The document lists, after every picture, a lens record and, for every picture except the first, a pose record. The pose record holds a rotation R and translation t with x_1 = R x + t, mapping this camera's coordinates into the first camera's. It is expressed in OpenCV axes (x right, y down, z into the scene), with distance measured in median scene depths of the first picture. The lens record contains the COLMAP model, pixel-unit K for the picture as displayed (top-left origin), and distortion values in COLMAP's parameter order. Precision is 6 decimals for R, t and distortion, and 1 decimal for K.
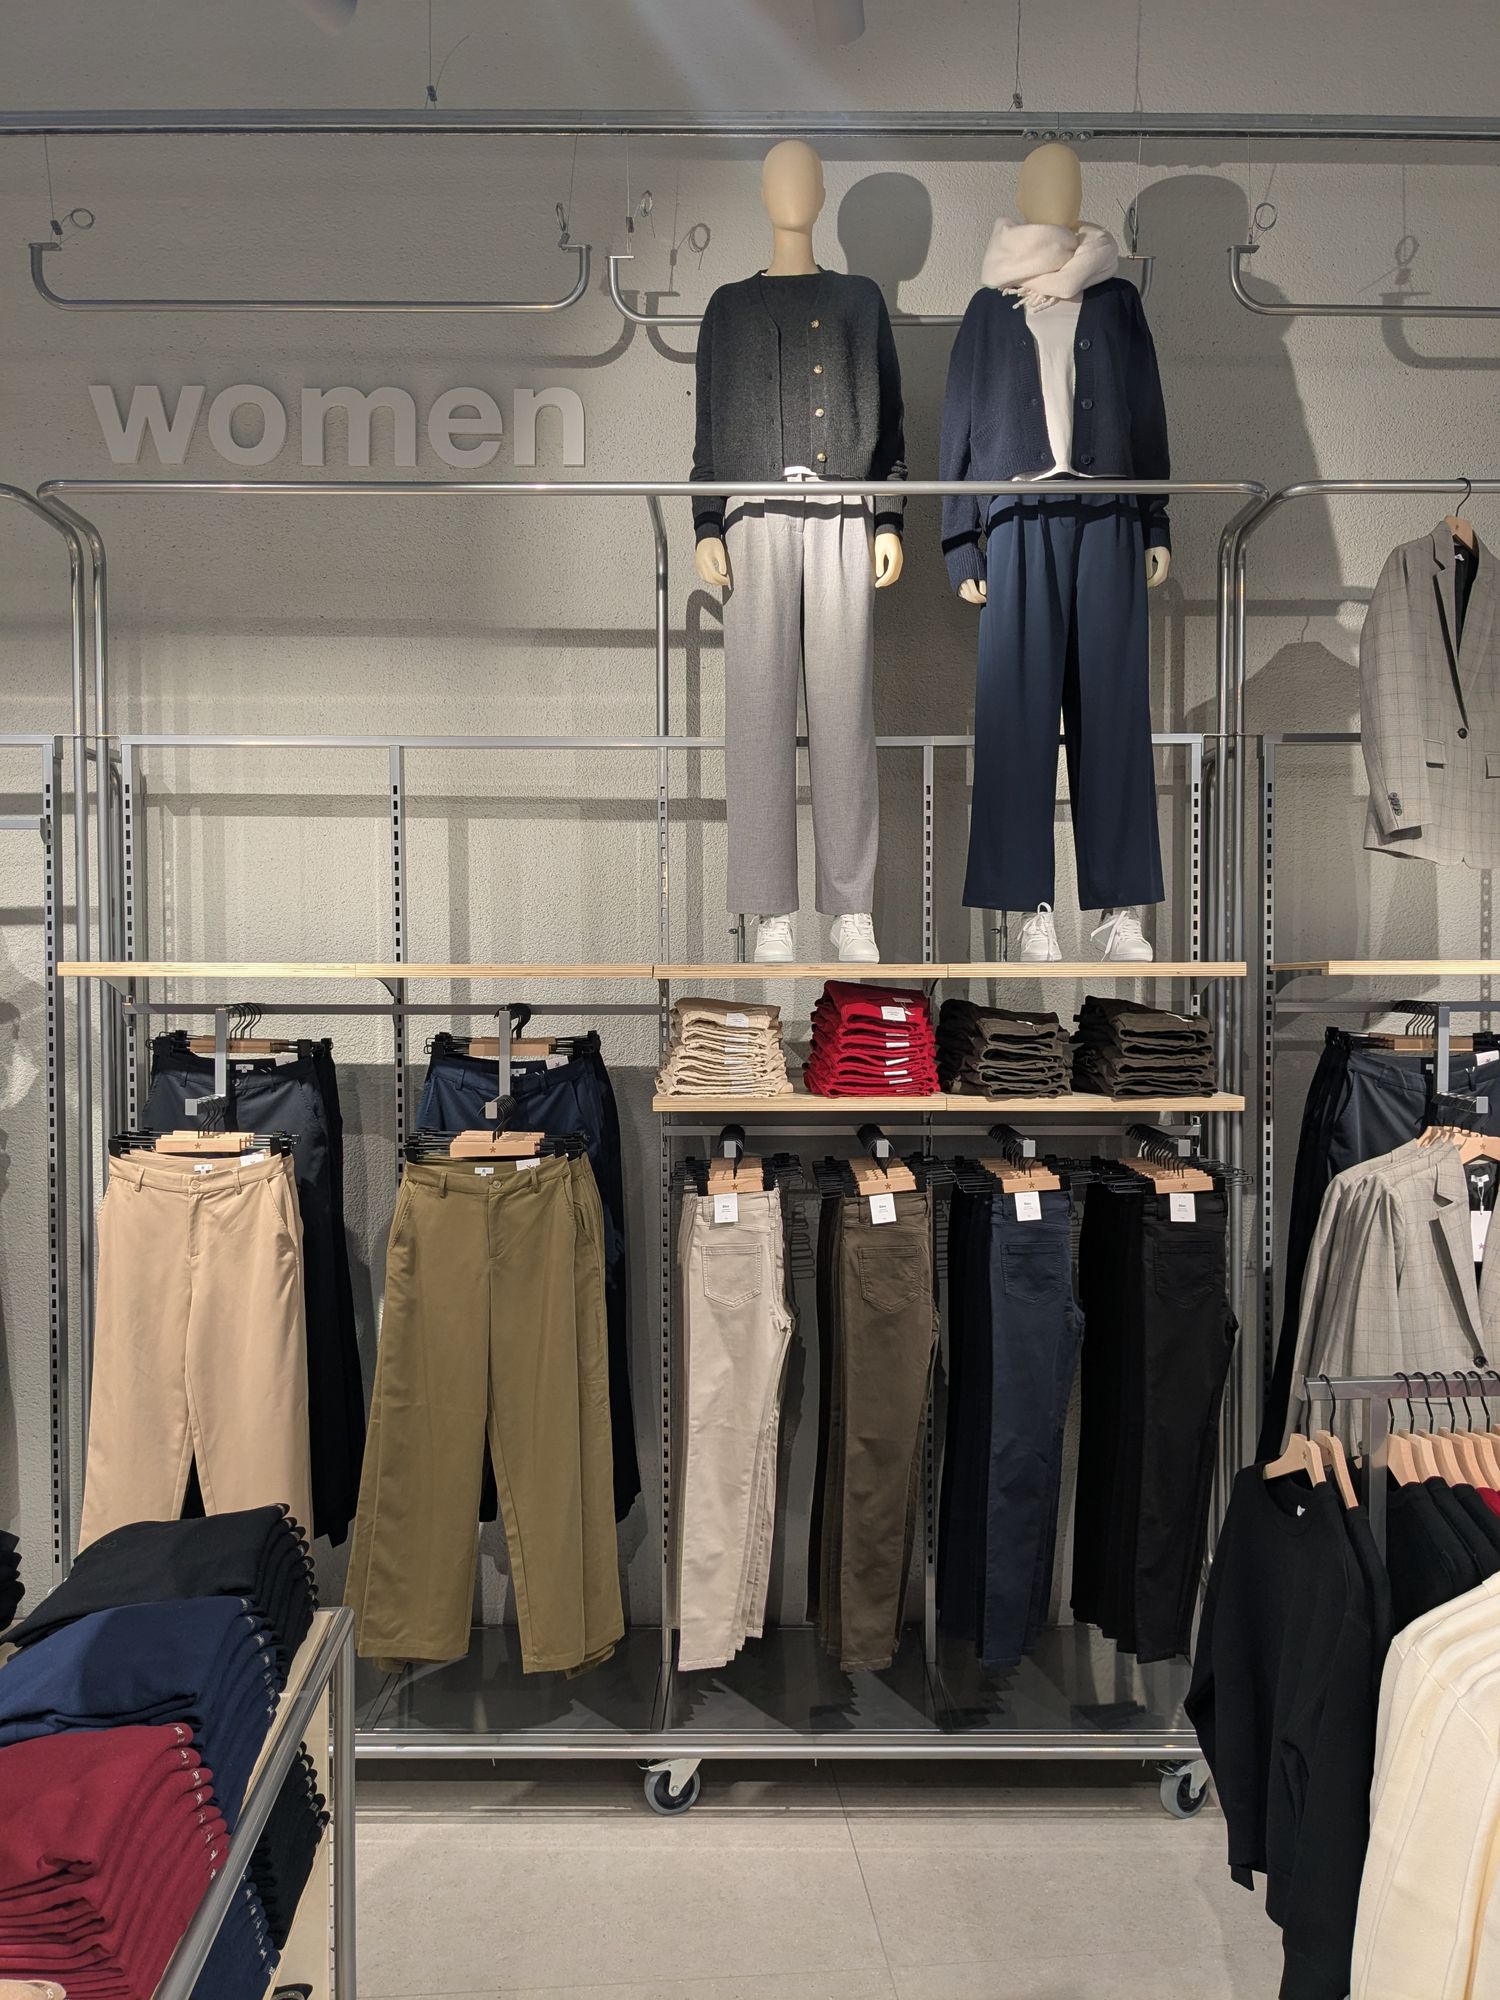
lens RADIAL K [[1562.0, 0, 749.7], [0, 1562.0, 975.1], [0, 0, 1]] dist [0.060540, -0.003544]
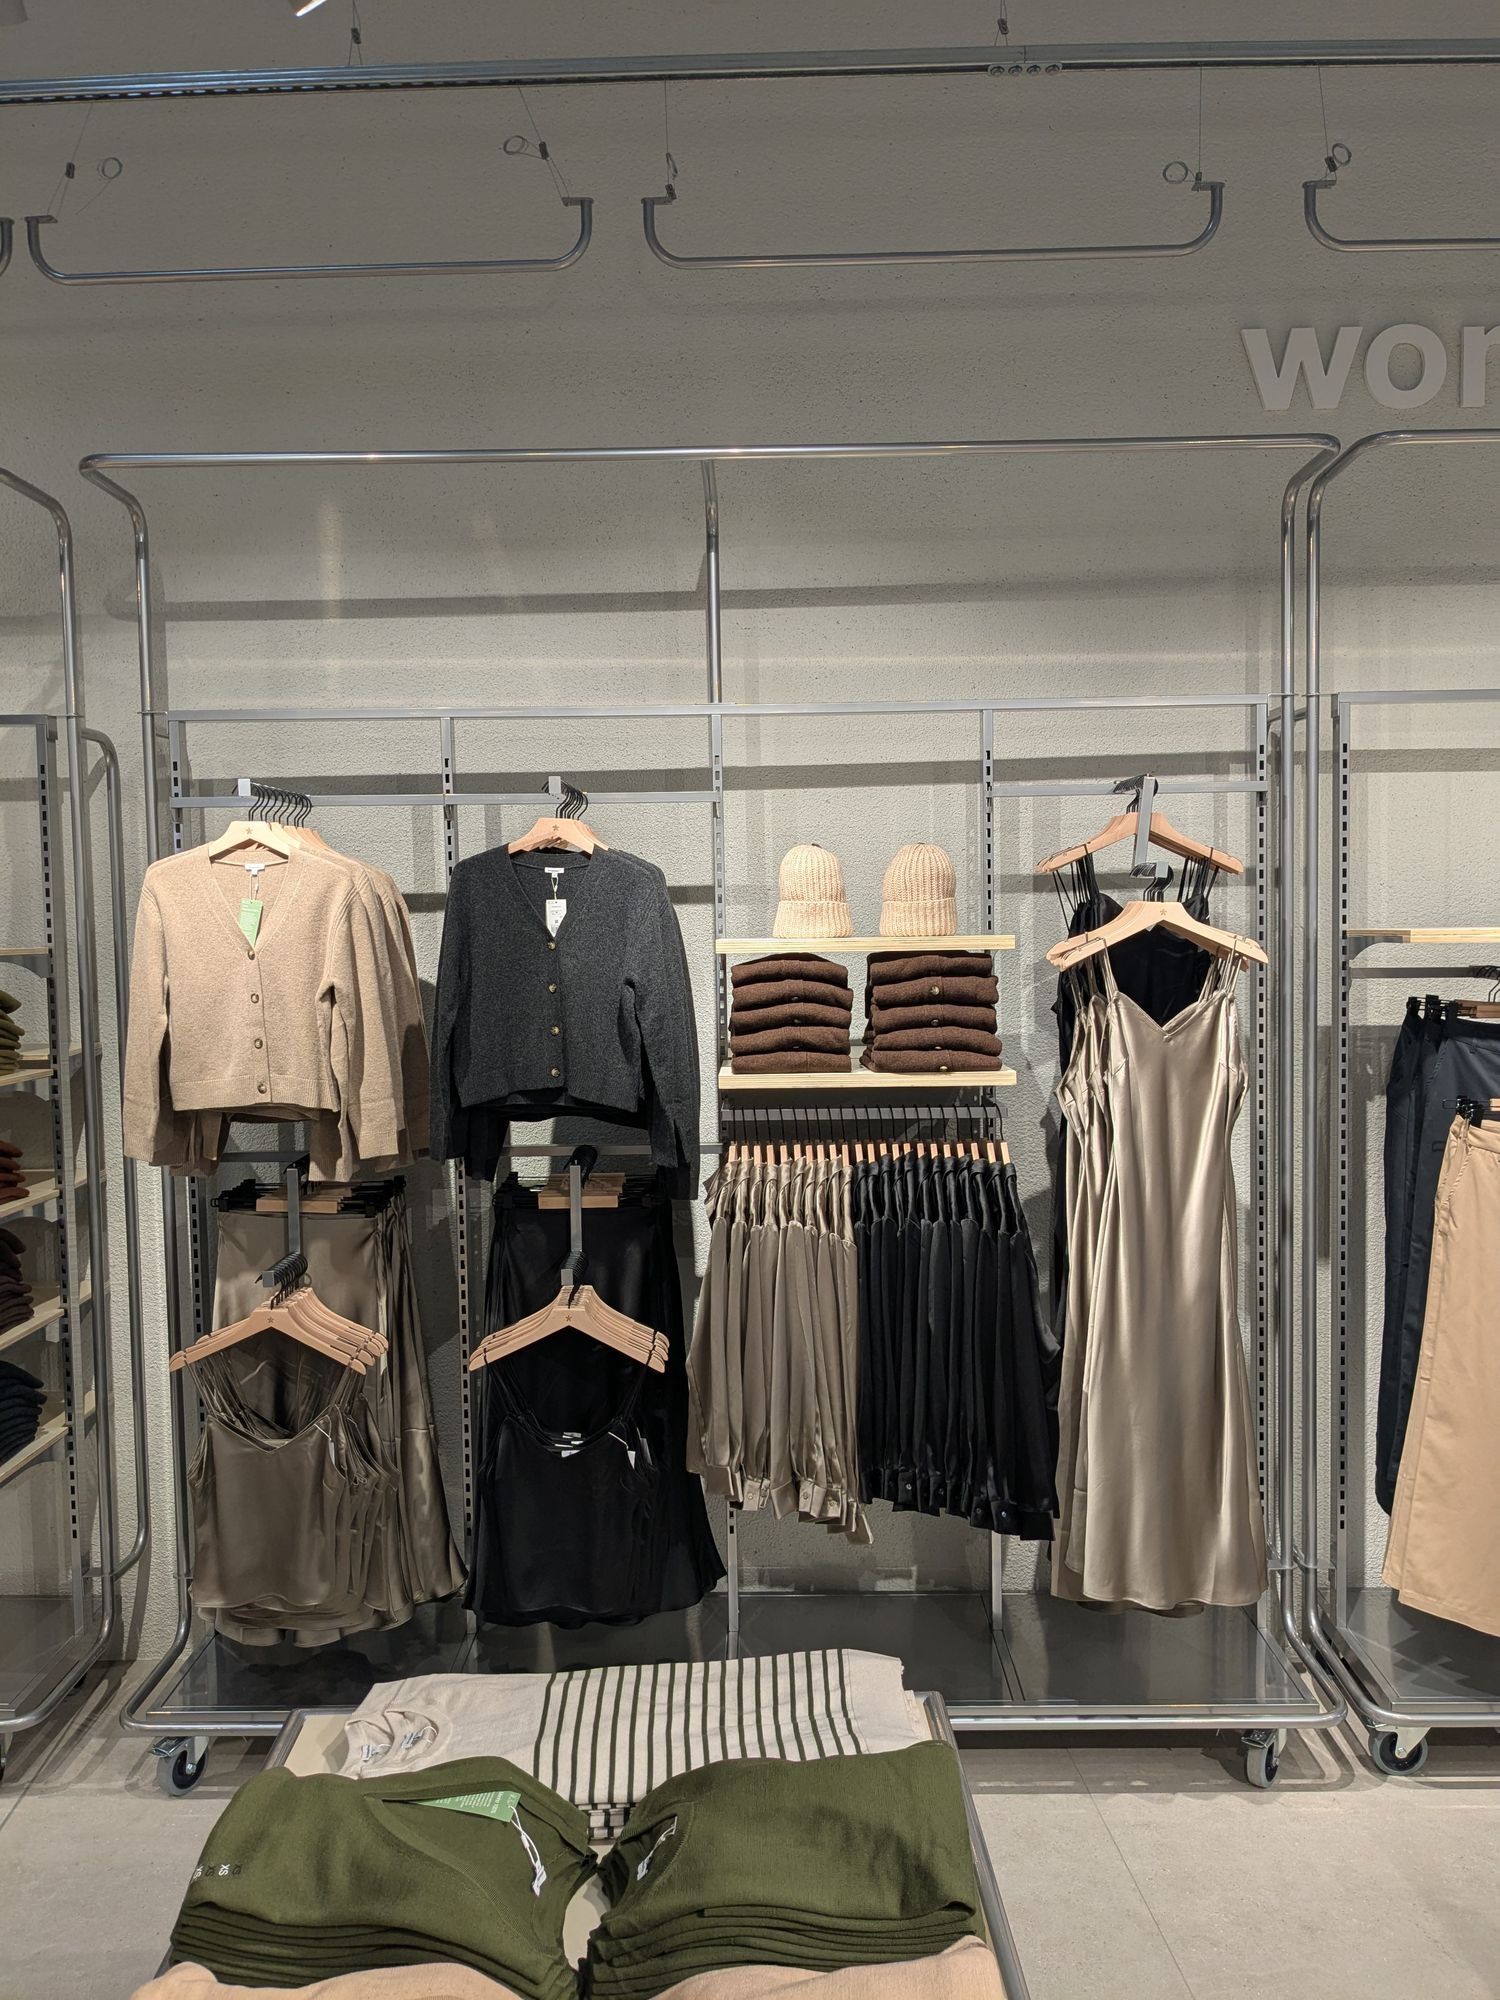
lens RADIAL K [[1605.1, 0, 750.0], [0, 1605.1, 1000.0], [0, 0, 1]] dist [0.021151, 0.004706]
pose [[0.999639, -0.016696, 0.021037, -0.736316], [0.016034, 0.999383, 0.031252, 0.001293], [-0.021546, -0.030904, 0.999290, 0.012227]]
